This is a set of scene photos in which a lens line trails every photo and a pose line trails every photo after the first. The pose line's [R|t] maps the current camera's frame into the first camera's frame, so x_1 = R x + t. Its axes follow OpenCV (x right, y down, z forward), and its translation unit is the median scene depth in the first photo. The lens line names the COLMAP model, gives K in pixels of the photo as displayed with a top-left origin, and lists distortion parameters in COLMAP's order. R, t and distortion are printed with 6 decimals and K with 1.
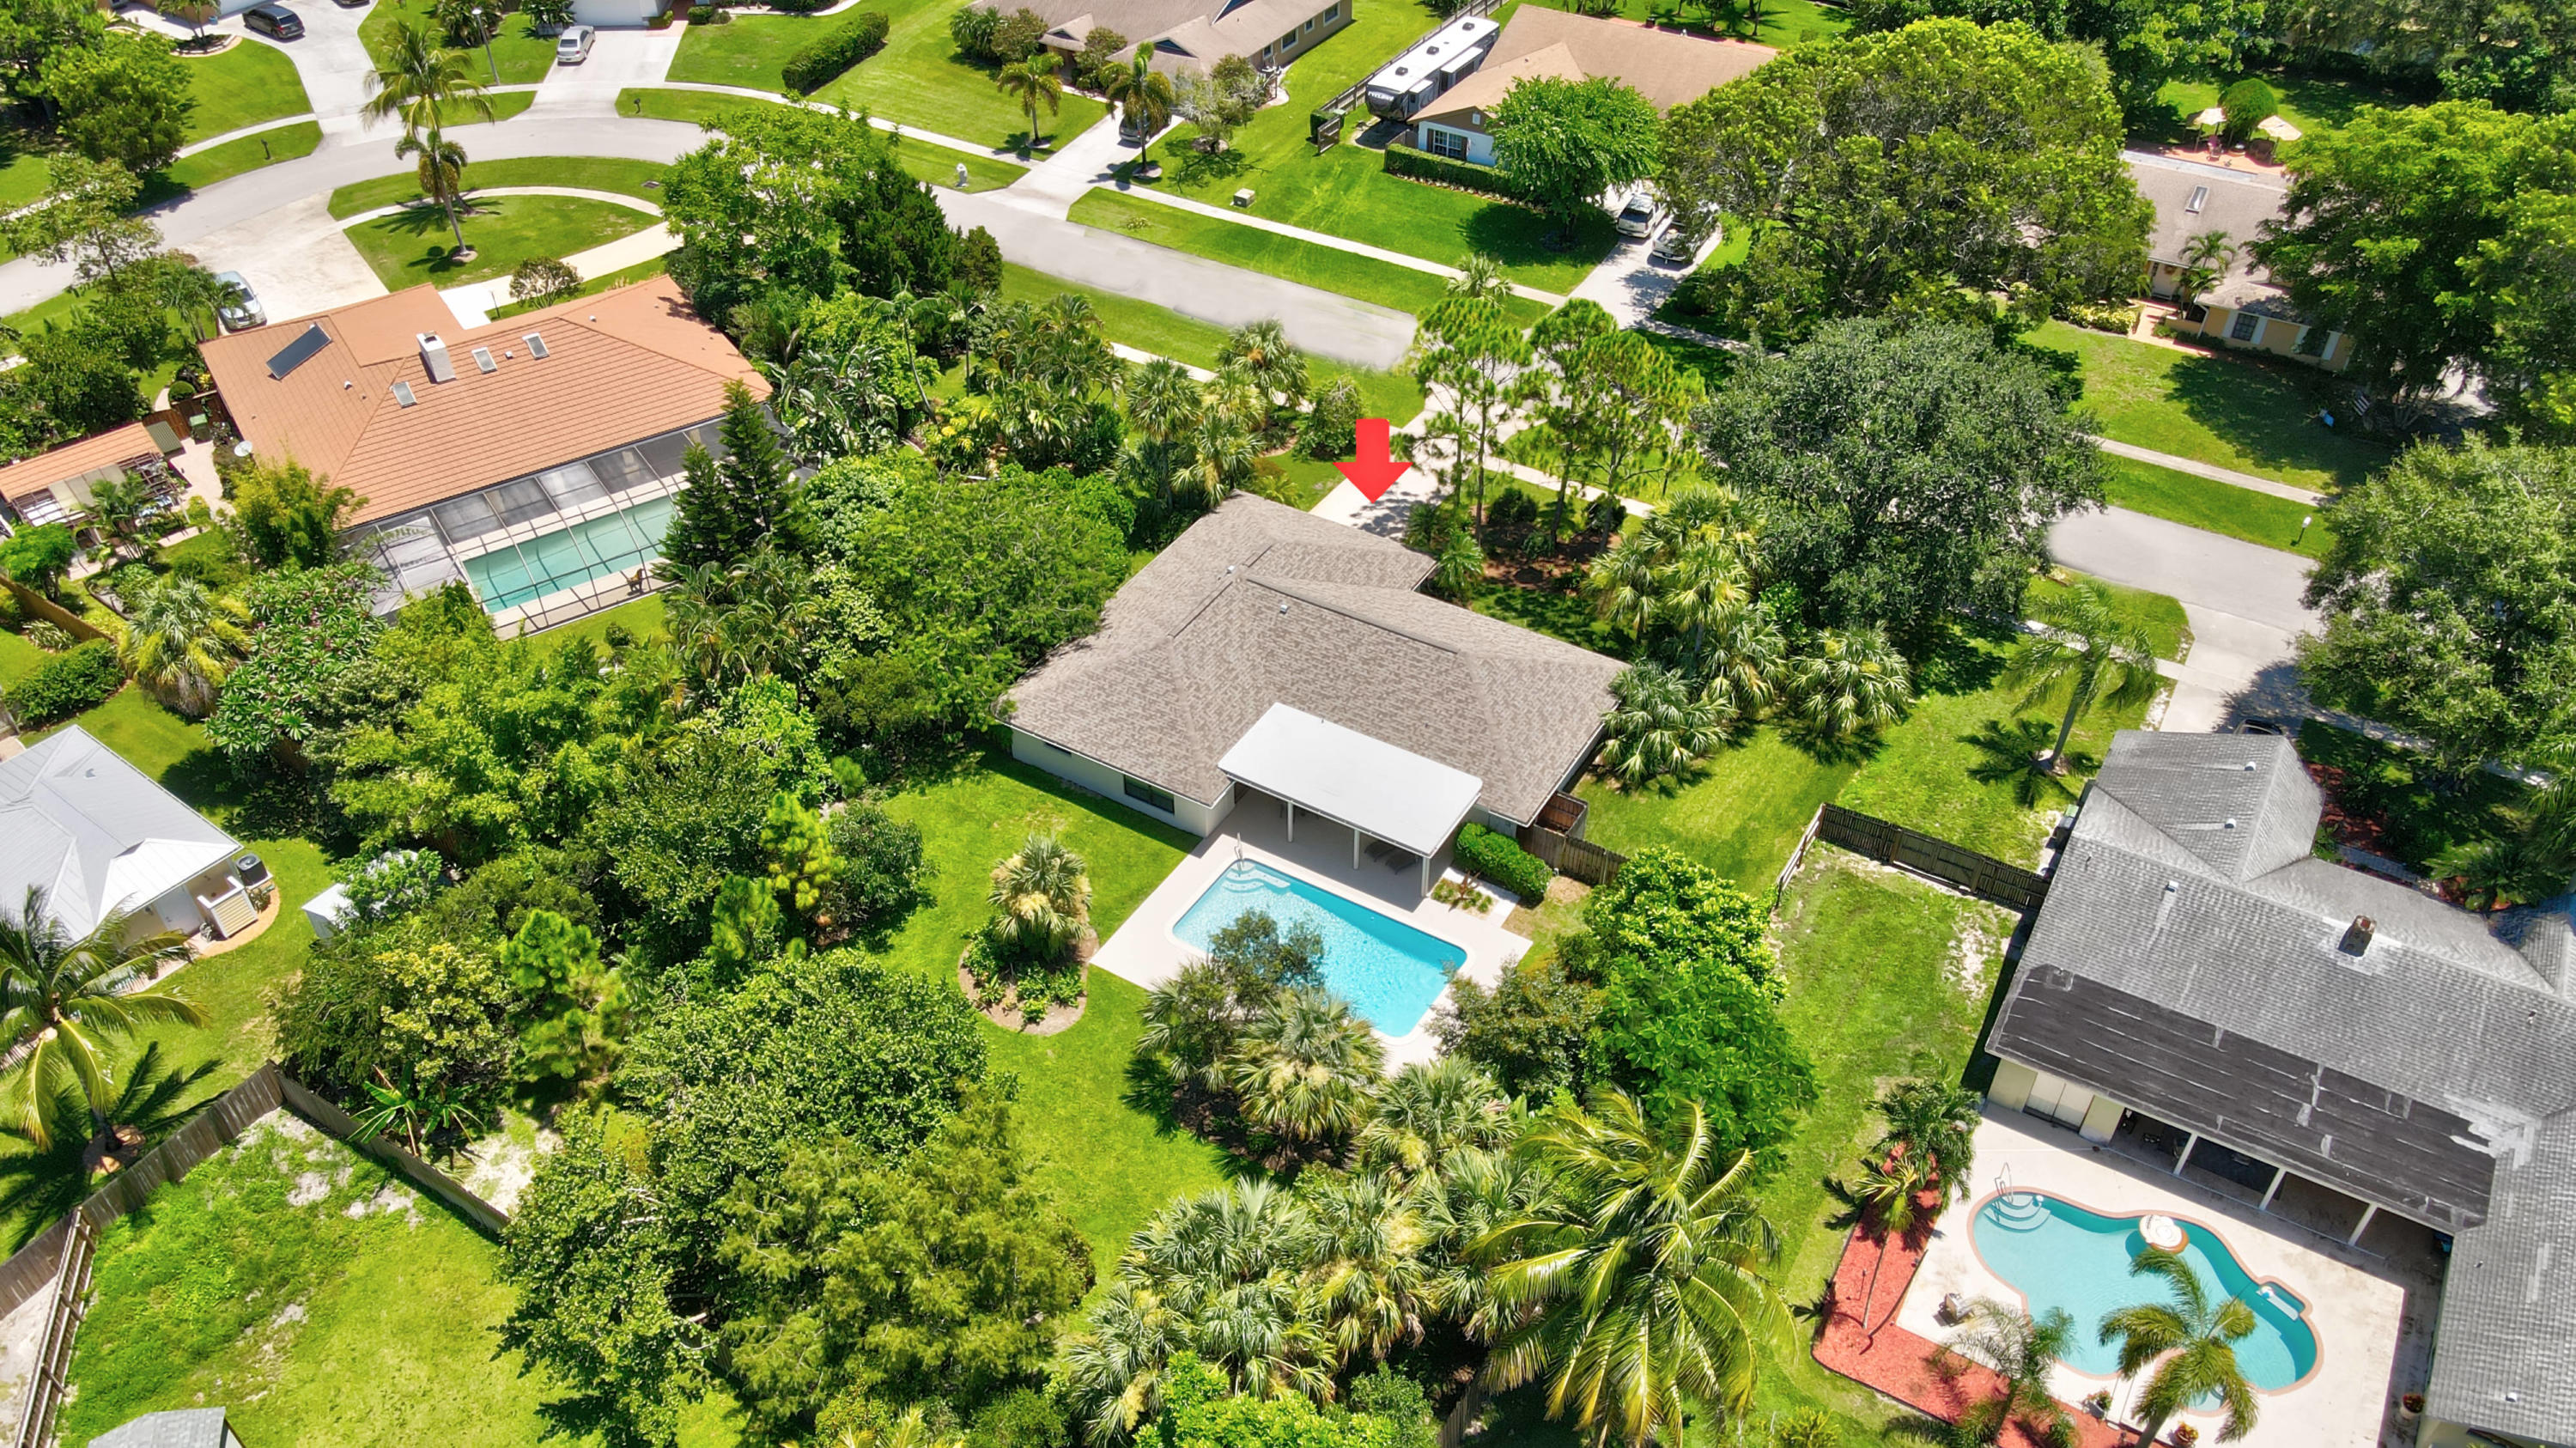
lens RADIAL K [[1902.7, 0, 1274.5], [0, 1902.7, 735.7], [0, 0, 1]] dist [-0.007063, 0.038739]
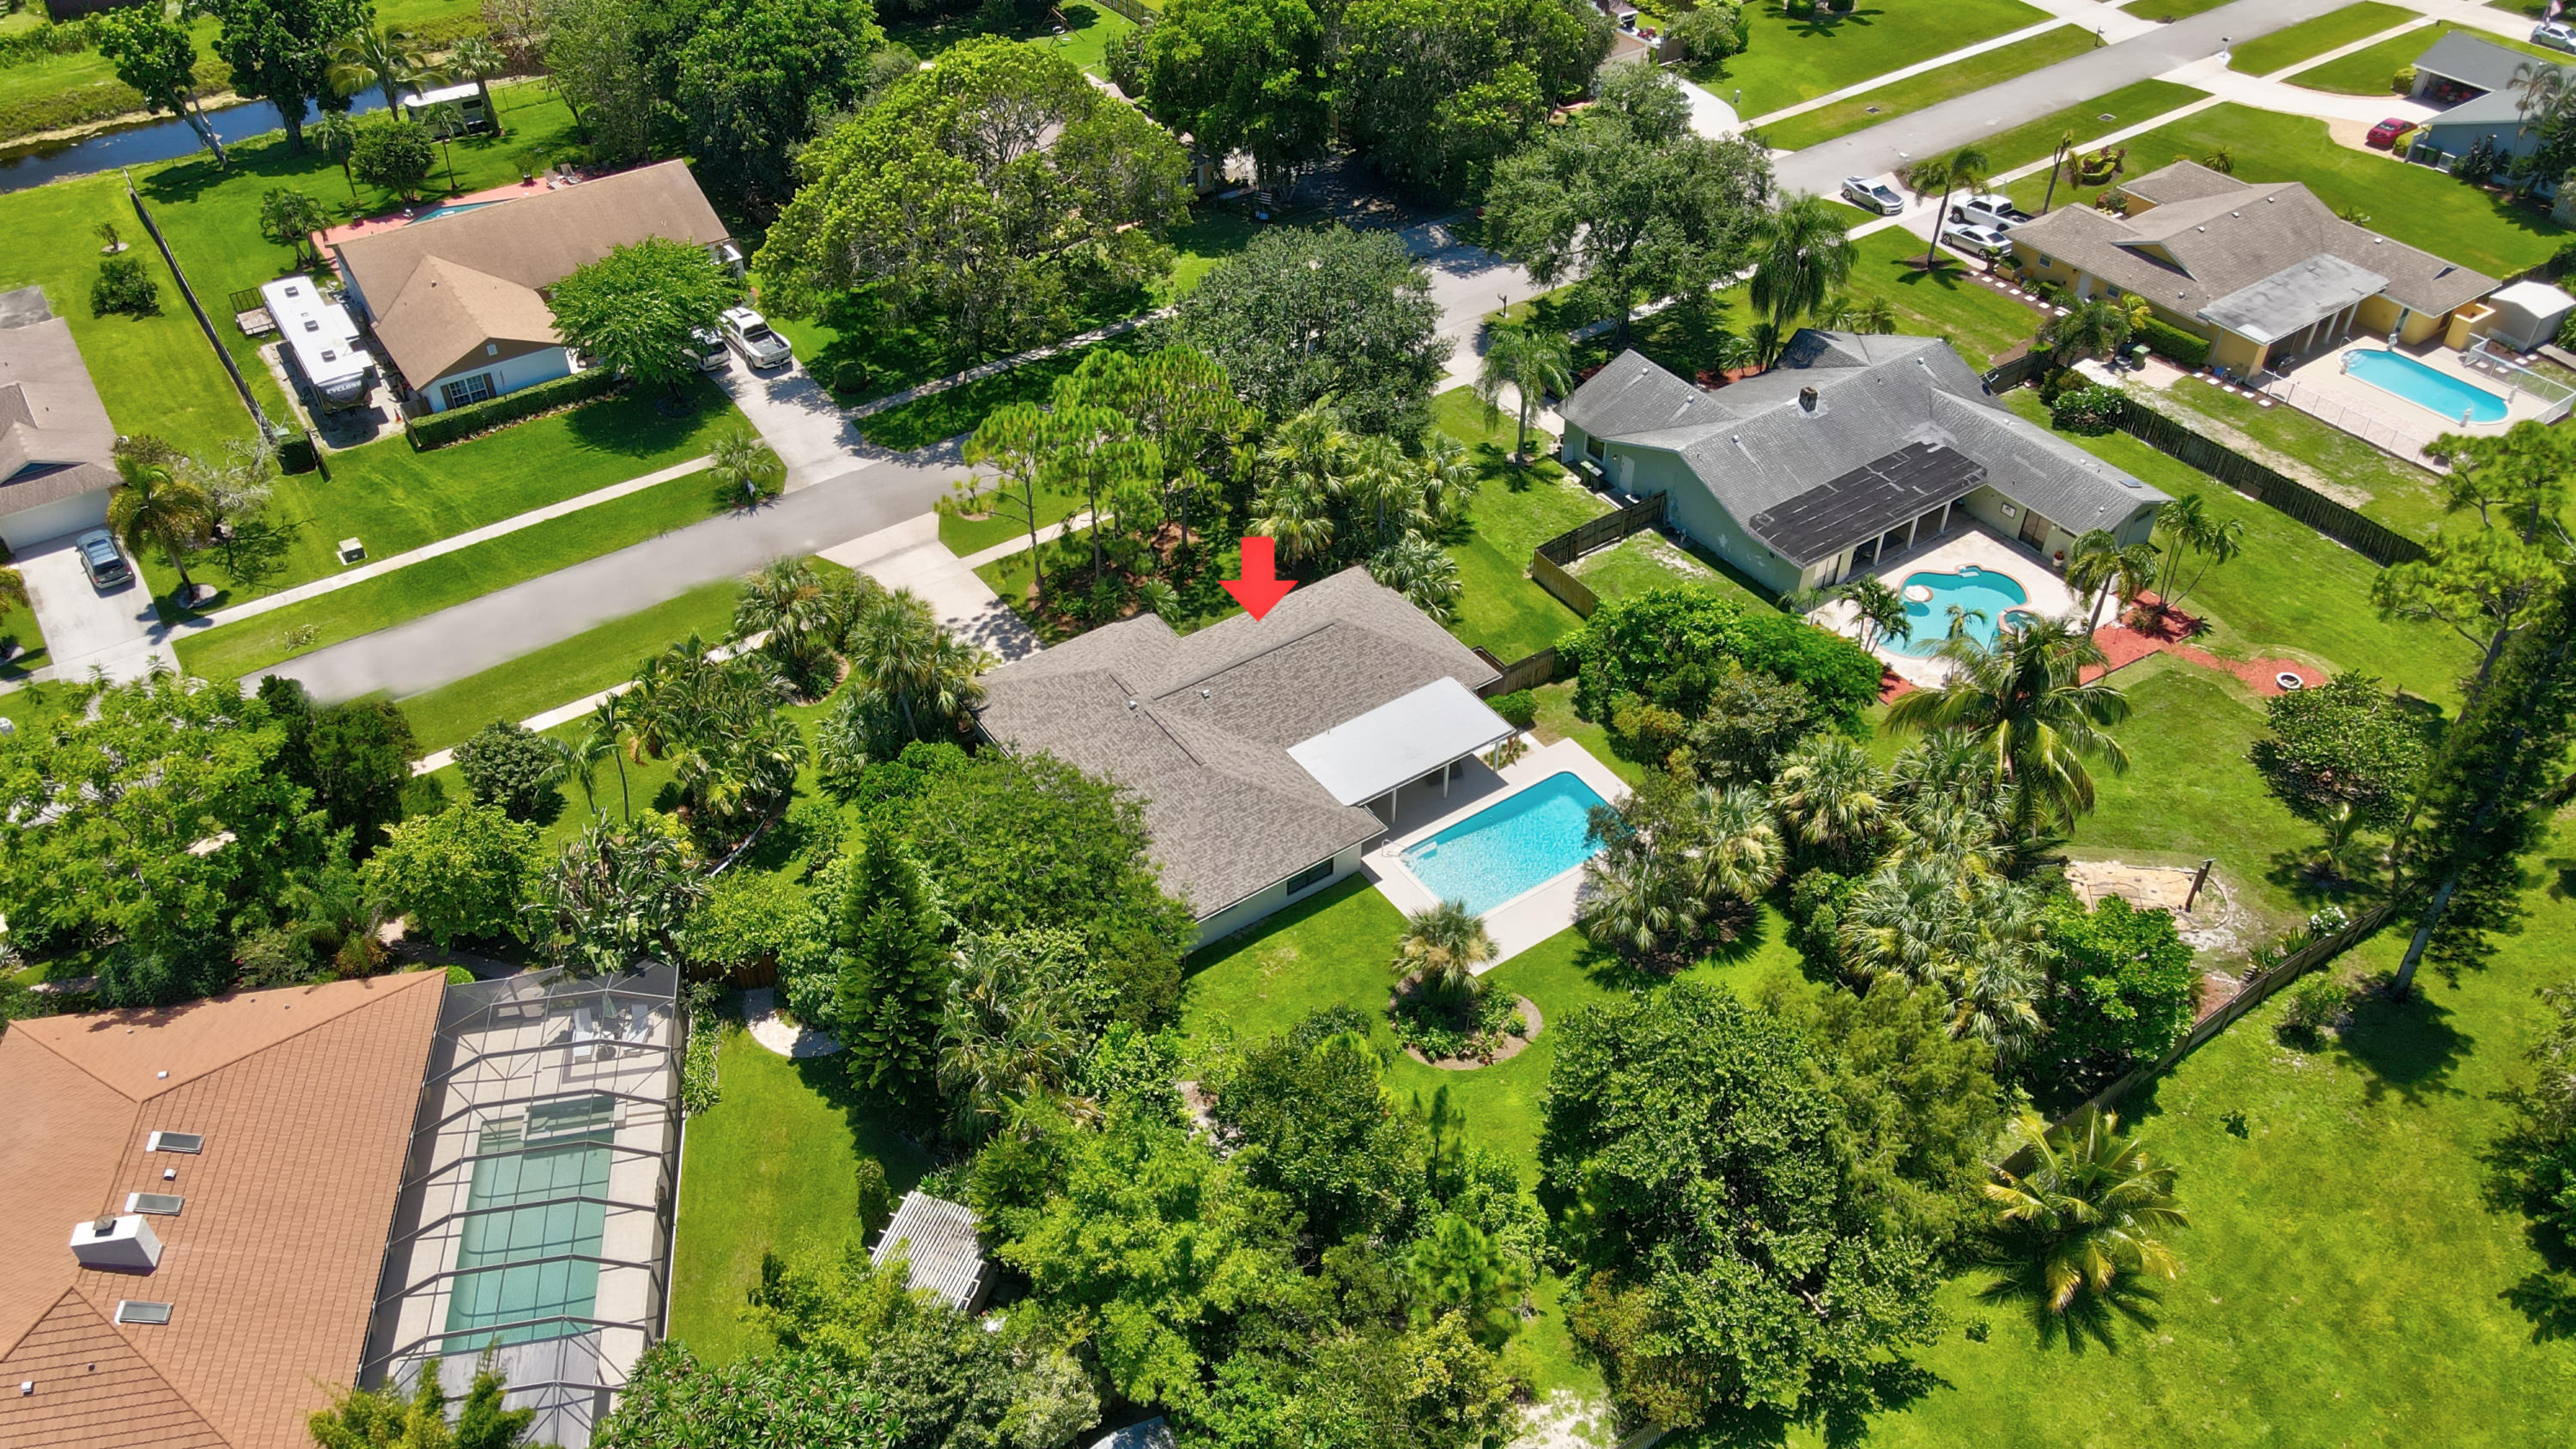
lens RADIAL K [[1902.7, 0, 1274.5], [0, 1902.7, 736.2], [0, 0, 1]] dist [-0.007063, 0.038739]
pose [[0.408282, -0.586937, 0.699150, -0.762299], [0.590636, 0.753823, 0.287923, -0.342753], [-0.696028, 0.295389, 0.654439, 0.278240]]
